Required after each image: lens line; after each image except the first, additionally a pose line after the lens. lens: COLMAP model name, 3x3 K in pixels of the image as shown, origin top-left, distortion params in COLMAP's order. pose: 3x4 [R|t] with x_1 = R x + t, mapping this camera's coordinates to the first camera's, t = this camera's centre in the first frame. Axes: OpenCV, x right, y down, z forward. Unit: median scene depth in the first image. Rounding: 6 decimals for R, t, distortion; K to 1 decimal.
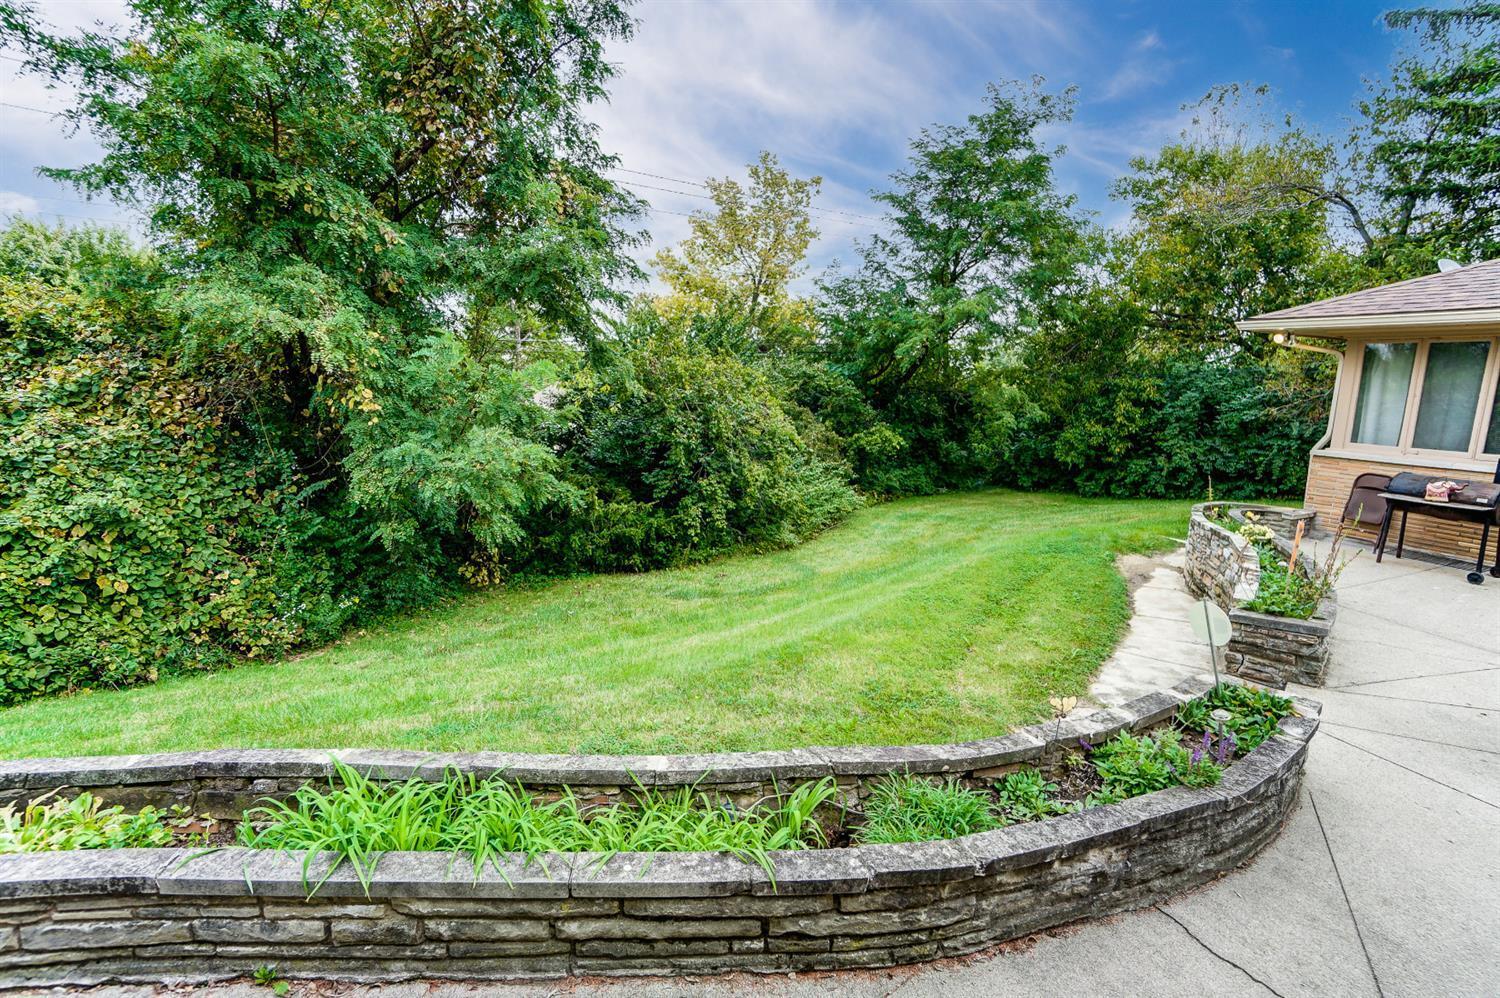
lens RADIAL K [[659.8, 0, 750.0], [0, 659.8, 499.0], [0, 0, 1]] dist [-0.053966, 0.015587]
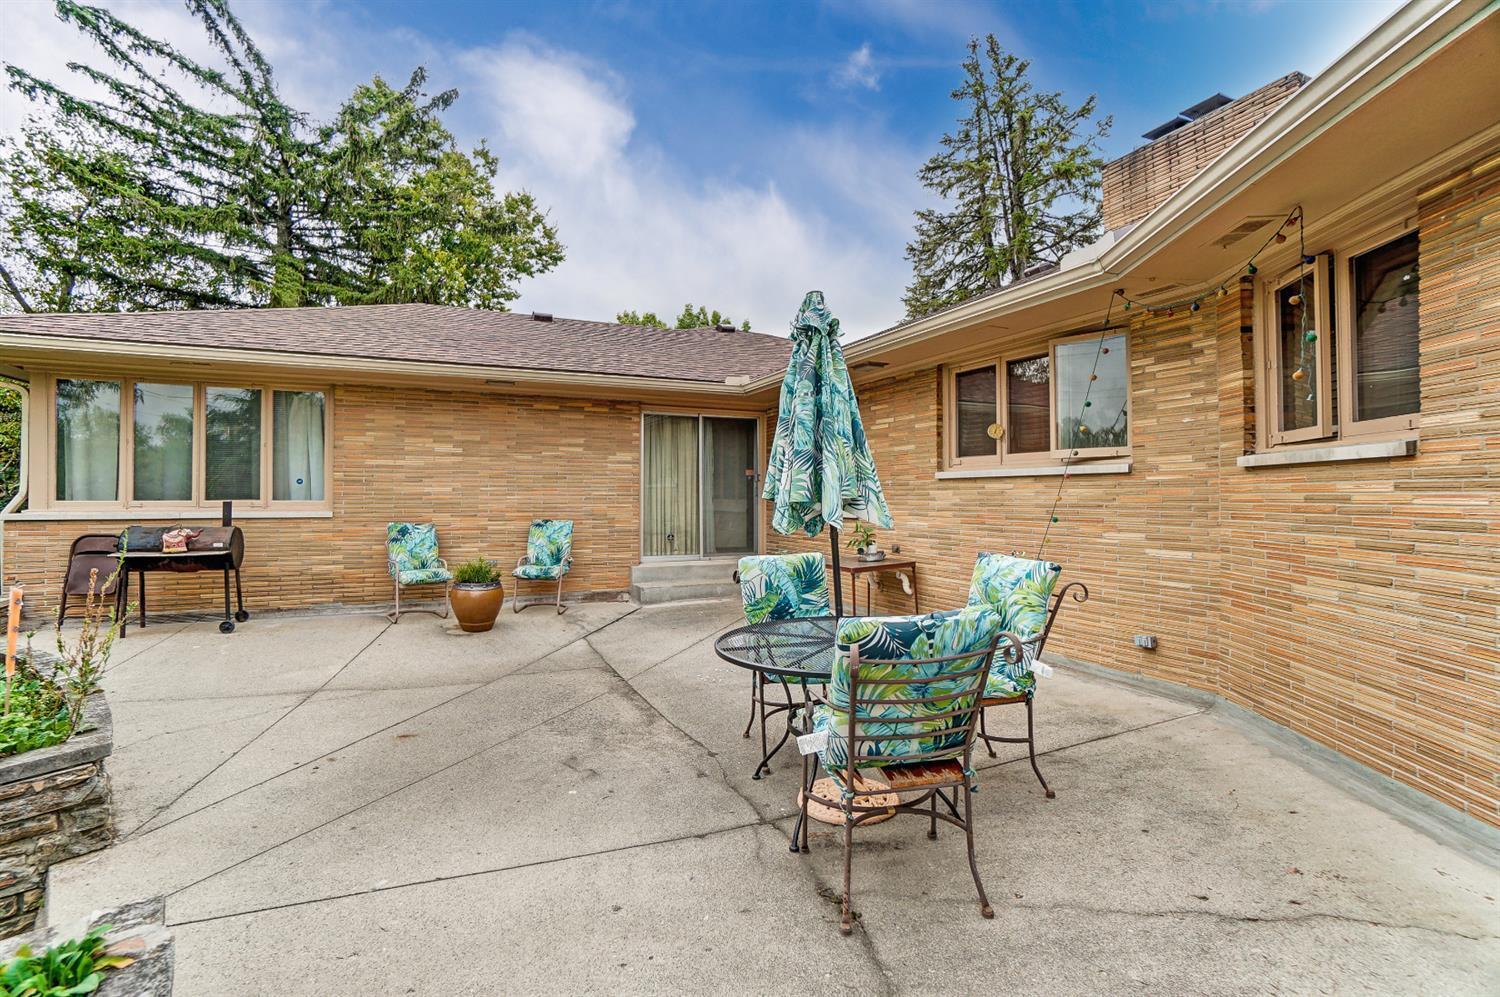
lens RADIAL K [[659.8, 0, 750.0], [0, 659.8, 498.5], [0, 0, 1]] dist [-0.053966, 0.015587]
pose [[-0.029503, -0.025964, 0.999227, 0.154699], [0.160983, 0.986489, 0.030386, 0.028911], [-0.986516, 0.161756, -0.024925, 0.195732]]
